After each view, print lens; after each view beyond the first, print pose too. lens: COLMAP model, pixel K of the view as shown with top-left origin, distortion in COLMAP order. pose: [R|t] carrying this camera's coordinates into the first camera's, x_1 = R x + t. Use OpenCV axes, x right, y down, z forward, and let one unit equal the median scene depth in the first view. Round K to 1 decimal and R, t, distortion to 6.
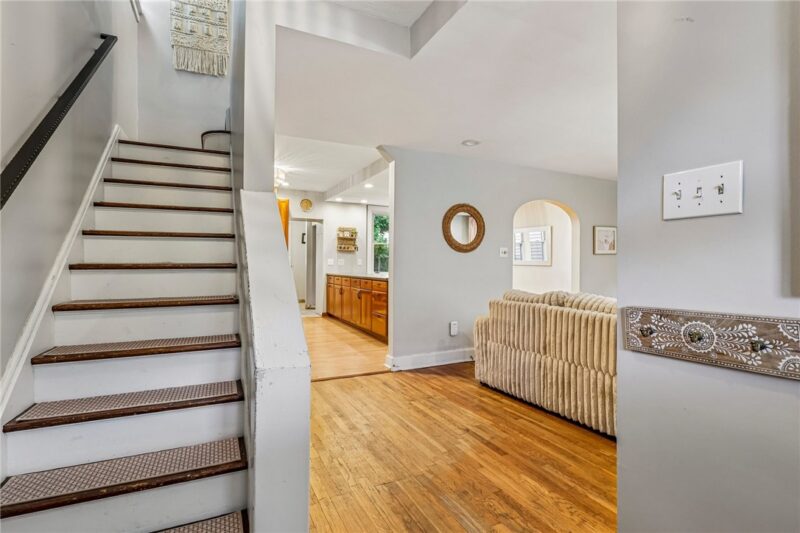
lens RADIAL K [[376.0, 0, 398.6], [0, 376.0, 264.4], [0, 0, 1]] dist [-0.005457, 0.000350]
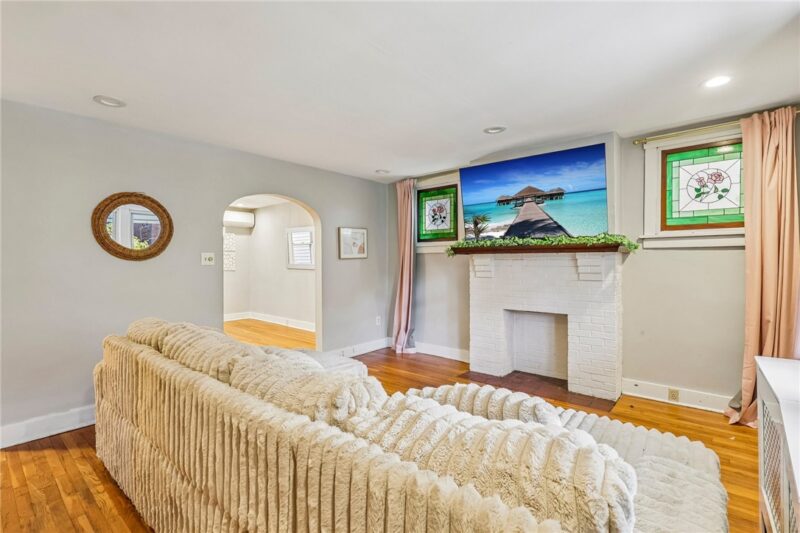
lens RADIAL K [[376.0, 0, 396.4], [0, 376.0, 263.6], [0, 0, 1]] dist [-0.005457, 0.000350]
pose [[0.917903, -0.015279, 0.396510, 0.347898], [0.013995, 0.999883, 0.006130, -0.022775], [-0.396557, -0.000078, 0.918010, 0.146279]]
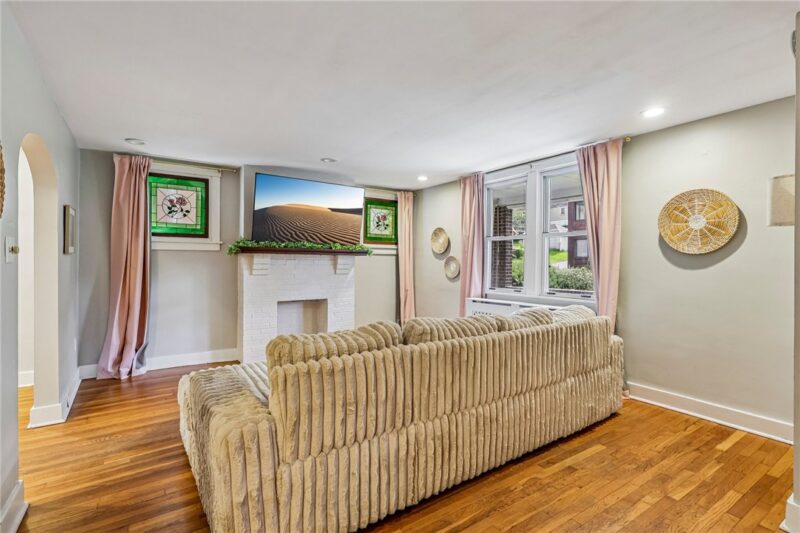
lens RADIAL K [[376.0, 0, 395.6], [0, 376.0, 263.9], [0, 0, 1]] dist [-0.005457, 0.000350]
pose [[-0.140414, -0.014445, 0.989987, -0.146355], [-0.003554, 0.999894, 0.014085, -0.025813], [-0.990086, -0.001541, -0.140451, 0.690455]]
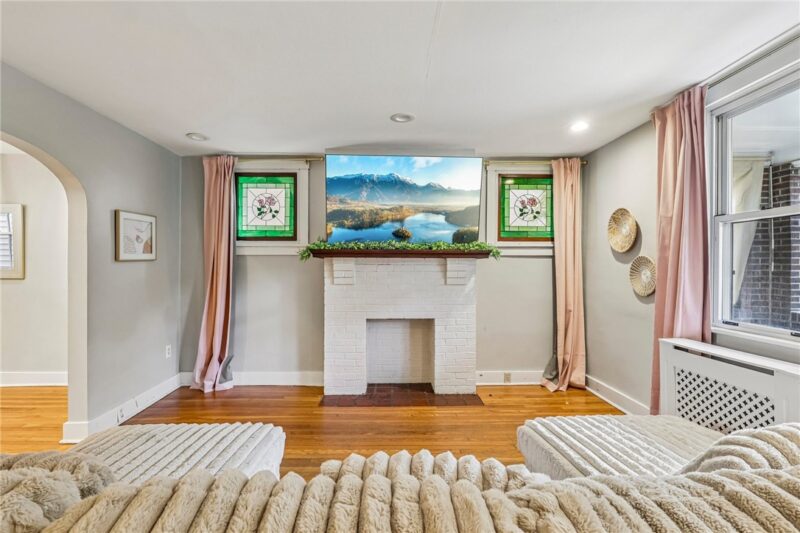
lens RADIAL K [[376.0, 0, 397.4], [0, 376.0, 264.7], [0, 0, 1]] dist [-0.005457, 0.000350]
pose [[0.409772, -0.004937, 0.912175, 0.221575], [0.005741, 0.999980, 0.002833, -0.024199], [-0.912170, 0.004075, 0.409792, 0.473347]]
